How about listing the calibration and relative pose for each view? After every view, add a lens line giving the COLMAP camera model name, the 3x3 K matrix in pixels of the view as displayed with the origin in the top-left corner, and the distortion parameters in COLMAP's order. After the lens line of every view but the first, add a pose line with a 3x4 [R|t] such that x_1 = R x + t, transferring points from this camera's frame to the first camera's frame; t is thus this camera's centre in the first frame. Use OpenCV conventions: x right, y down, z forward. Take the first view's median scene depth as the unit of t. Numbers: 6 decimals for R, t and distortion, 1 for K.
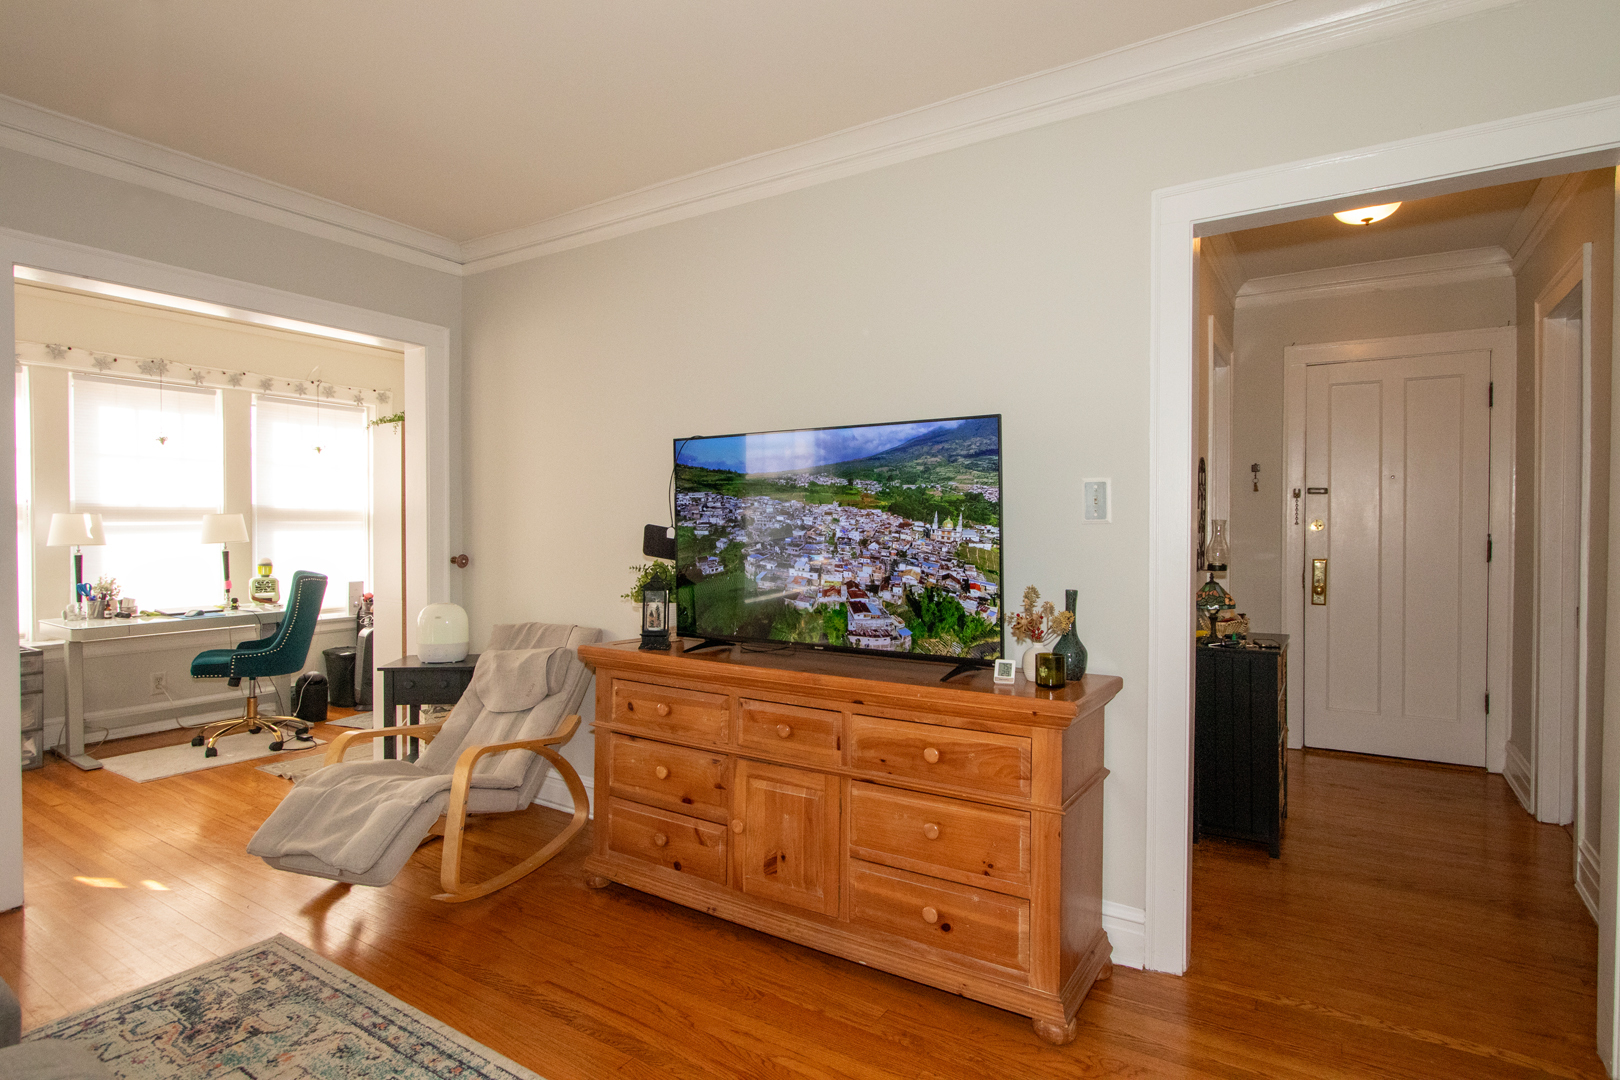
lens RADIAL K [[831.1, 0, 814.4], [0, 831.1, 531.3], [0, 0, 1]] dist [-0.015828, 0.003663]
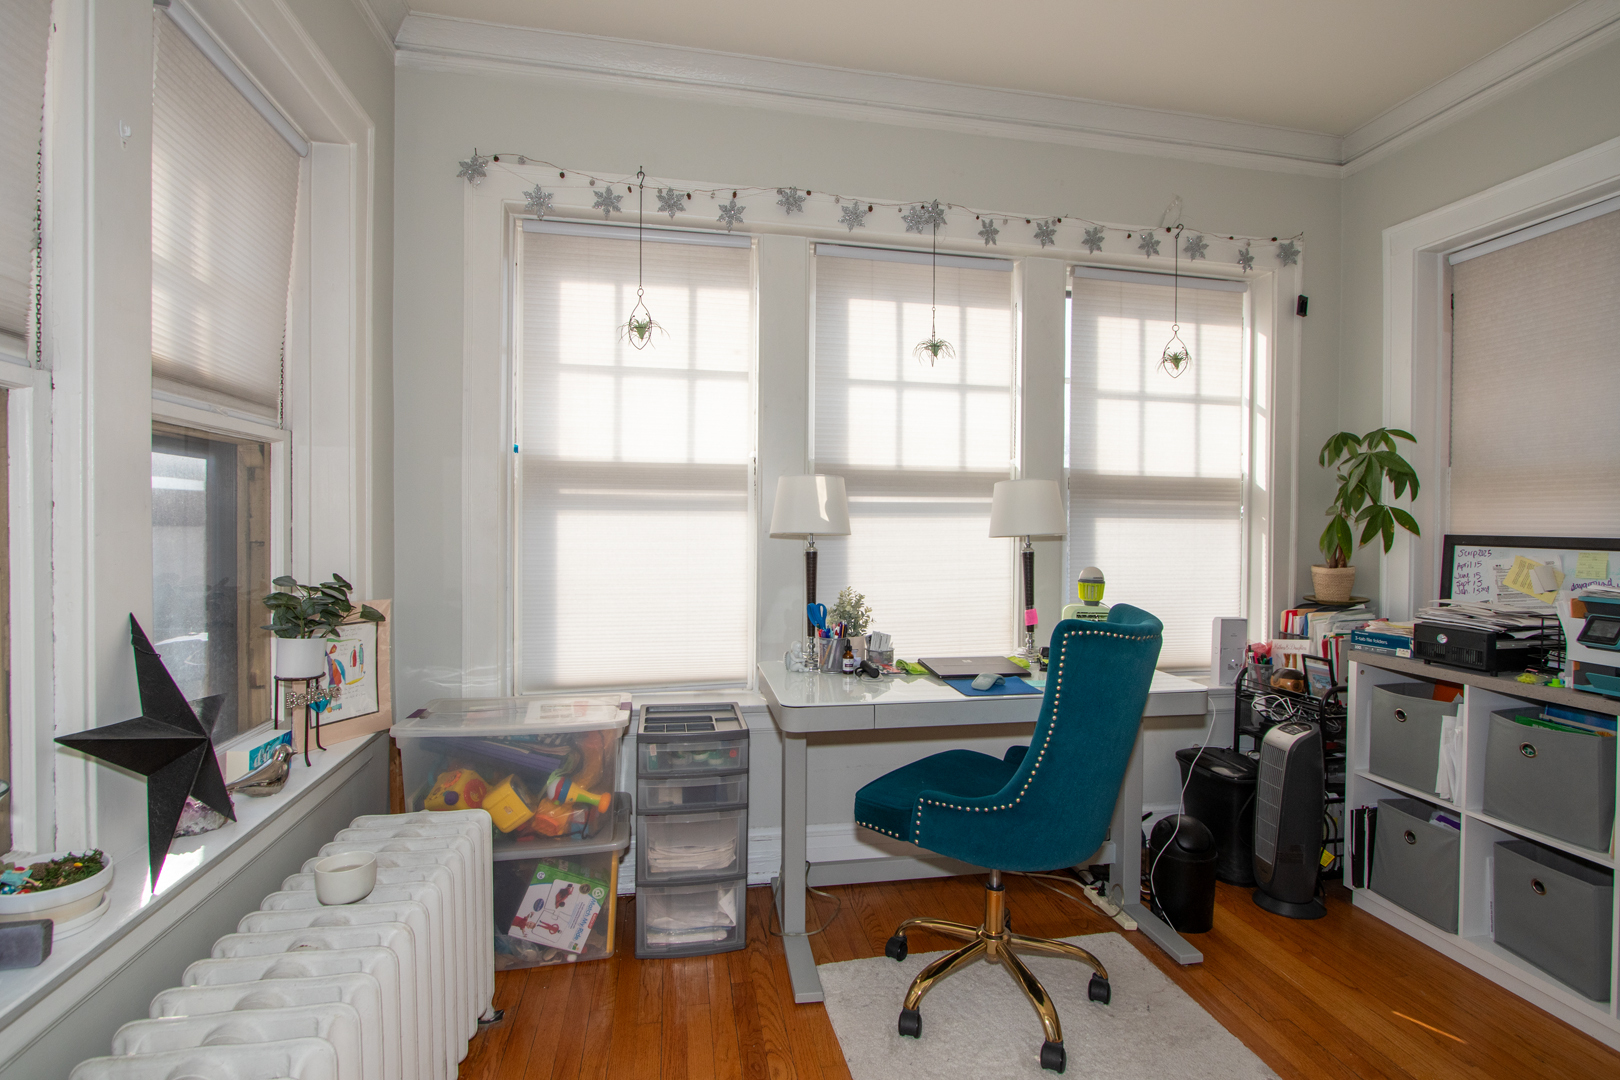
lens RADIAL K [[770.6, 0, 826.7], [0, 770.6, 535.0], [0, 0, 1]] dist [-0.005790, -0.000605]
pose [[0.703518, 0.016465, -0.710487, -0.516805], [-0.018062, 0.999823, 0.005286, 0.014576], [0.710448, 0.009114, 0.703691, 0.639818]]
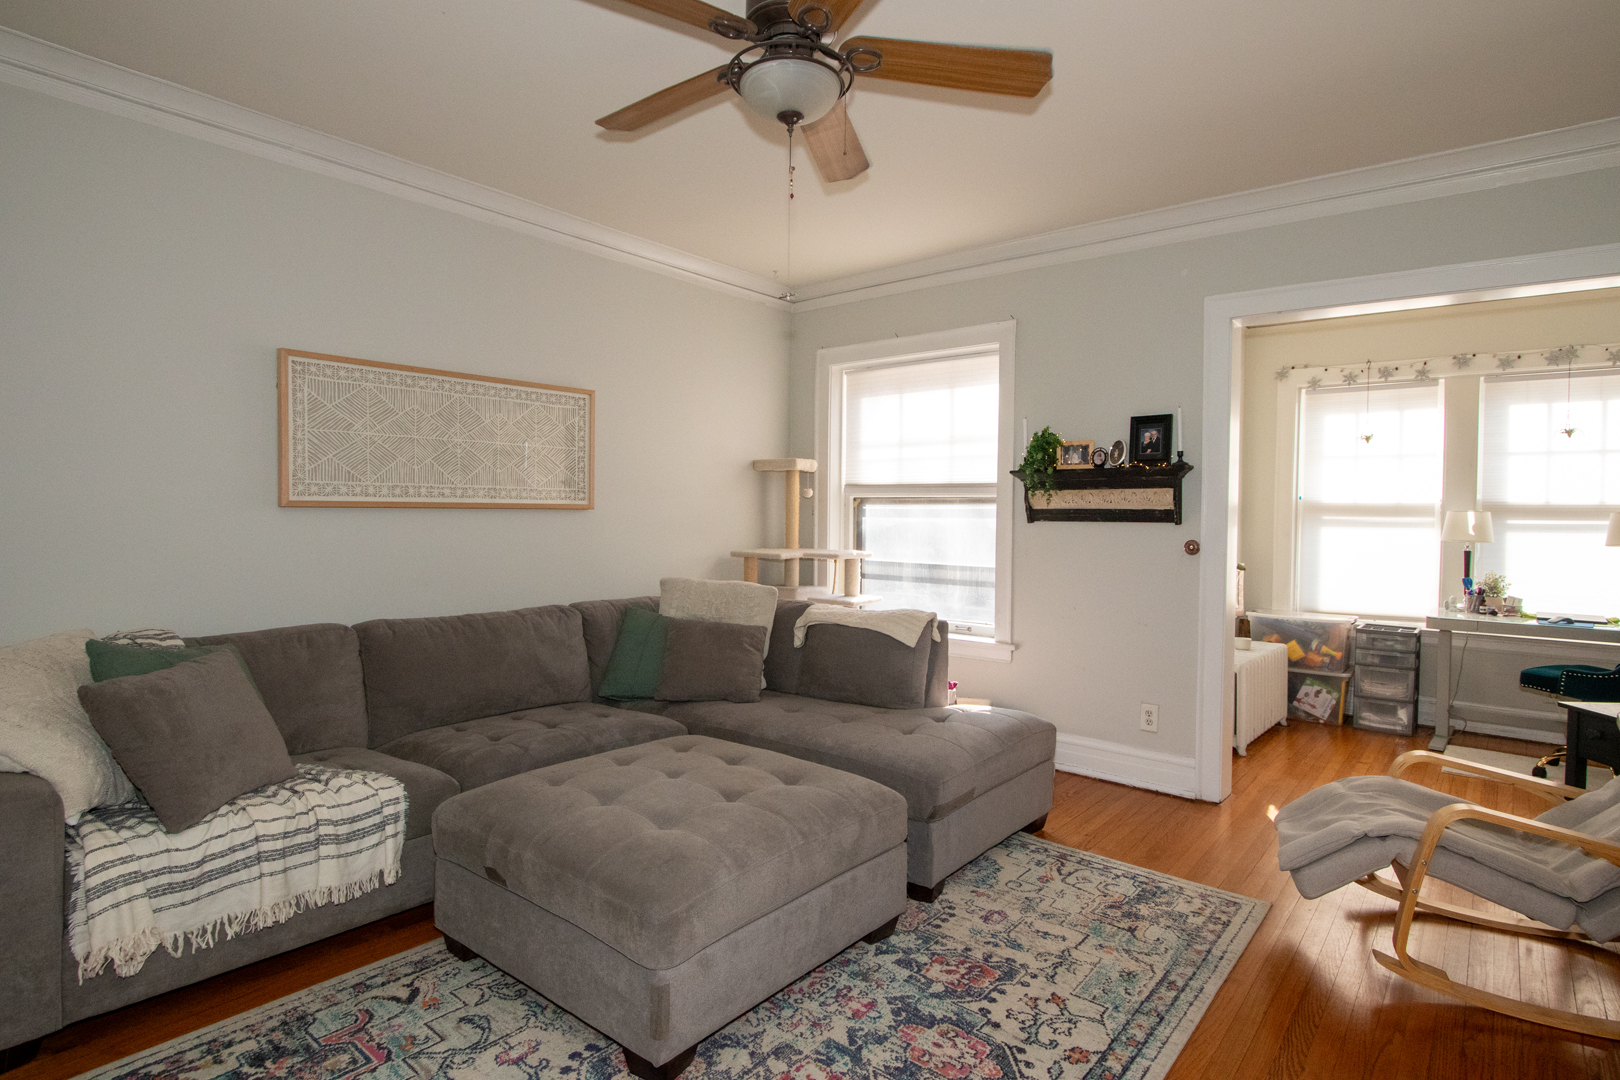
lens RADIAL K [[831.1, 0, 811.9], [0, 831.1, 533.7], [0, 0, 1]] dist [-0.015828, 0.003663]
pose [[-0.123316, 0.019390, -0.992178, 0.255818], [-0.025644, 0.999413, 0.022719, 0.004620], [0.992036, 0.028245, -0.122747, 0.296353]]
